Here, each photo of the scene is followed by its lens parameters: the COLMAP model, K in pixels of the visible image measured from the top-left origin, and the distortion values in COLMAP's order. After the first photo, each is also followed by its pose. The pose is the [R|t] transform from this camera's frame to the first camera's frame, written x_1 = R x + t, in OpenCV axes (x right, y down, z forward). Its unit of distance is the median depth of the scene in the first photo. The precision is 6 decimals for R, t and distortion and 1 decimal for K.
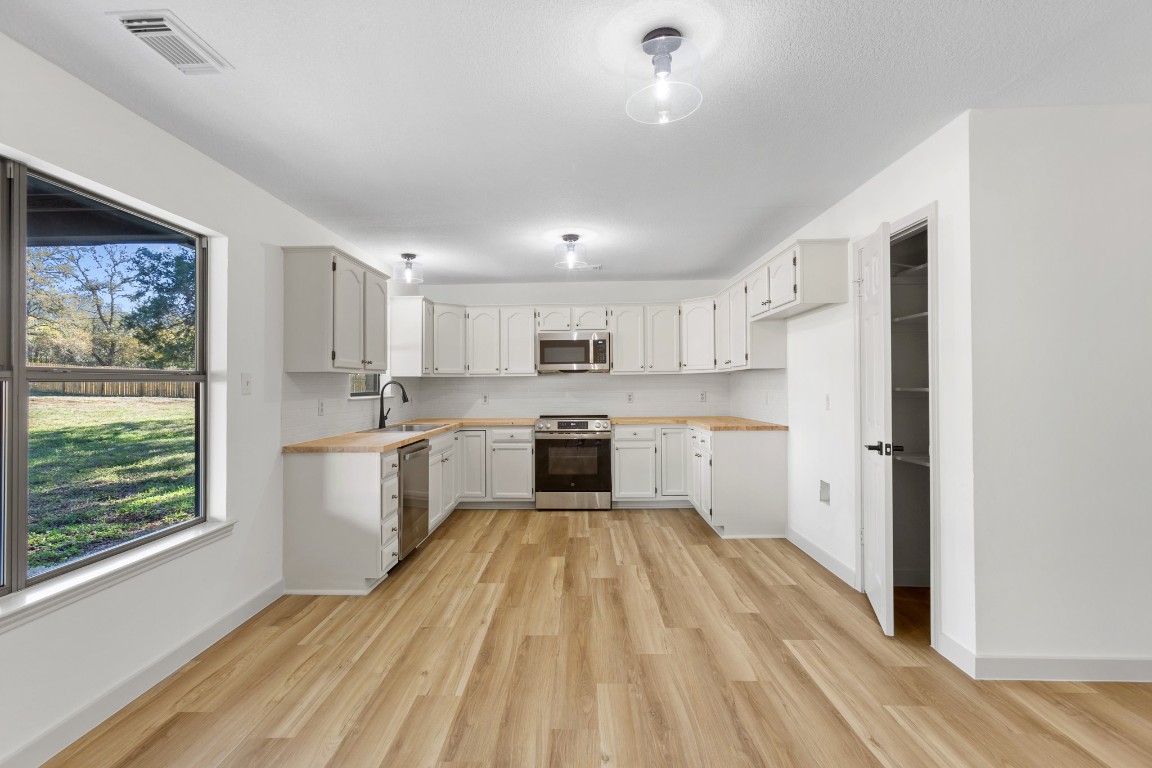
lens RADIAL K [[518.9, 0, 574.2], [0, 518.9, 384.1], [0, 0, 1]] dist [0.000959, 0.001357]
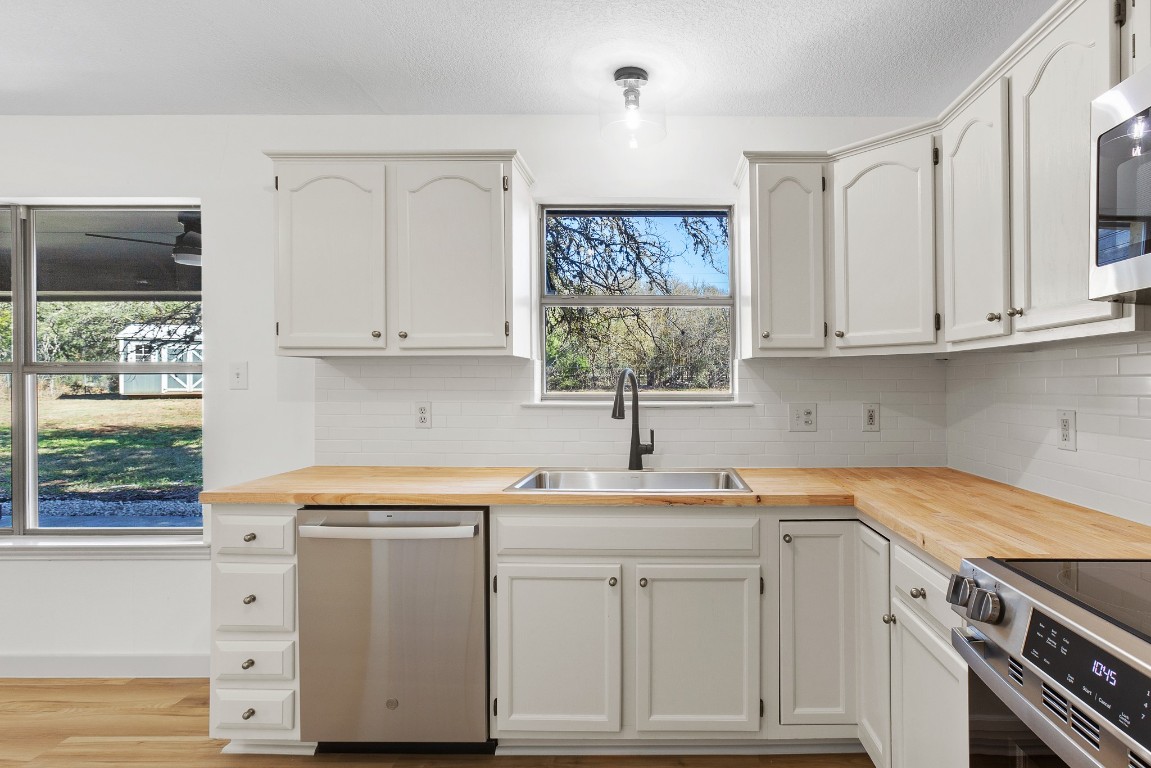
lens RADIAL K [[555.2, 0, 576.3], [0, 555.2, 384.3], [0, 0, 1]] dist [0.000397, -0.000059]
pose [[0.002652, 0.004191, -0.999988, 0.258602], [0.013837, 0.999895, 0.004228, 0.001661], [0.999901, -0.013848, 0.002593, 1.693060]]
